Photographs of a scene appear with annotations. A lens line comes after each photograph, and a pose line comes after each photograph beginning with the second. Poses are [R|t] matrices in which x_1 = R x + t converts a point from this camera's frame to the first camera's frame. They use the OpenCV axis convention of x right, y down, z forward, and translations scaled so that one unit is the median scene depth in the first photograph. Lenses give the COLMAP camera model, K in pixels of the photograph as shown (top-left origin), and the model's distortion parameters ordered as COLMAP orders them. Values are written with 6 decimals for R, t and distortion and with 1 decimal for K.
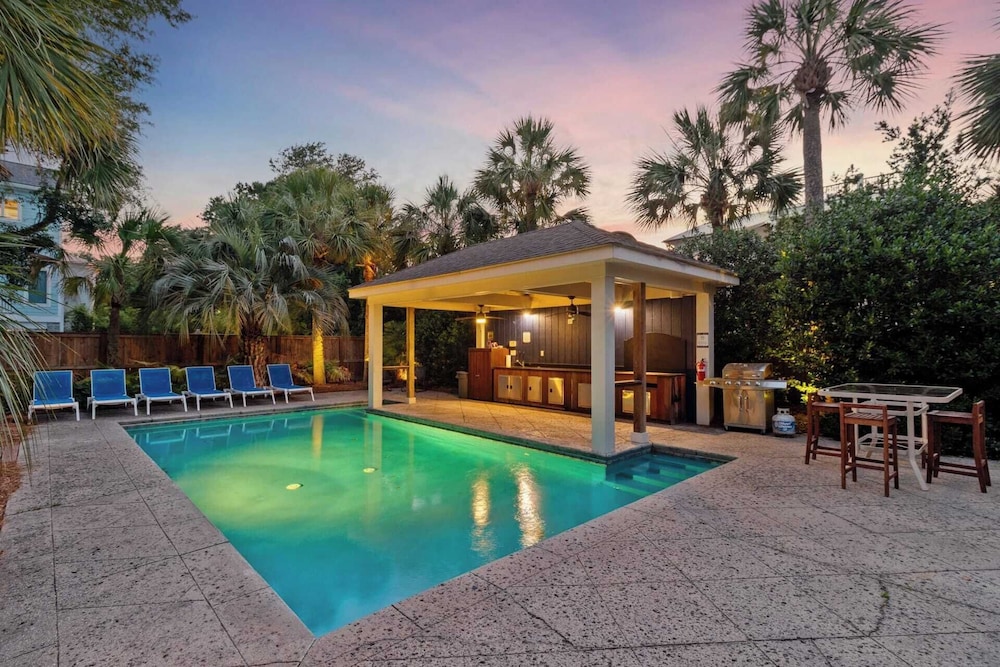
lens RADIAL K [[494.5, 0, 500.3], [0, 494.5, 322.7], [0, 0, 1]] dist [0.000789, -0.005975]
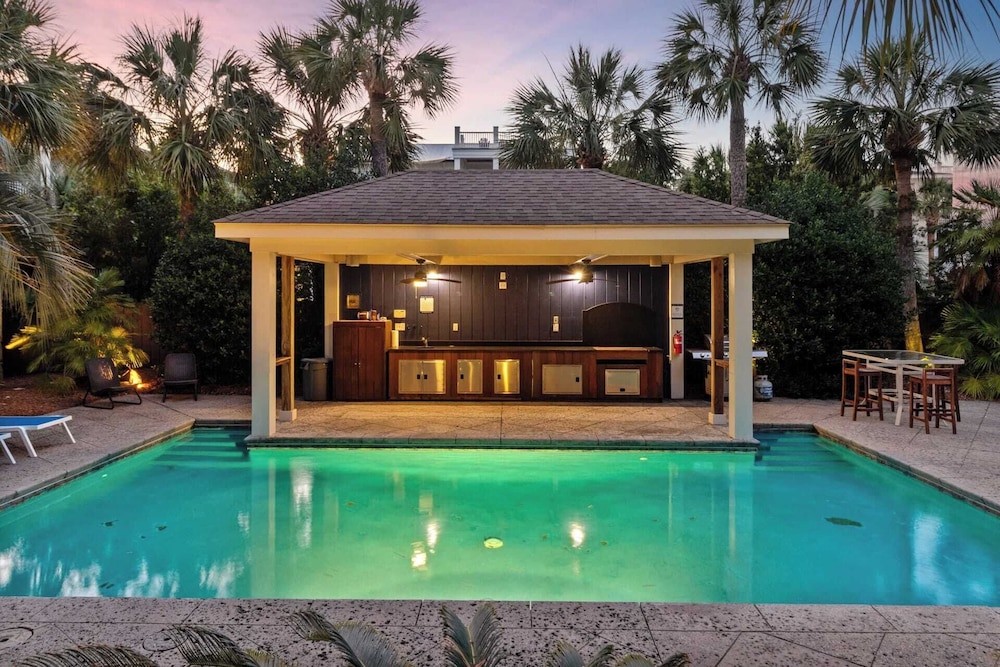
lens RADIAL K [[679.2, 0, 494.1], [0, 679.2, 293.0], [0, 0, 1]] dist [0.002882, 0.000330]
pose [[0.684331, -0.000761, 0.729171, -0.634906], [-0.035047, 0.998809, 0.033935, -0.026115], [-0.728329, -0.048779, 0.683489, 0.282210]]
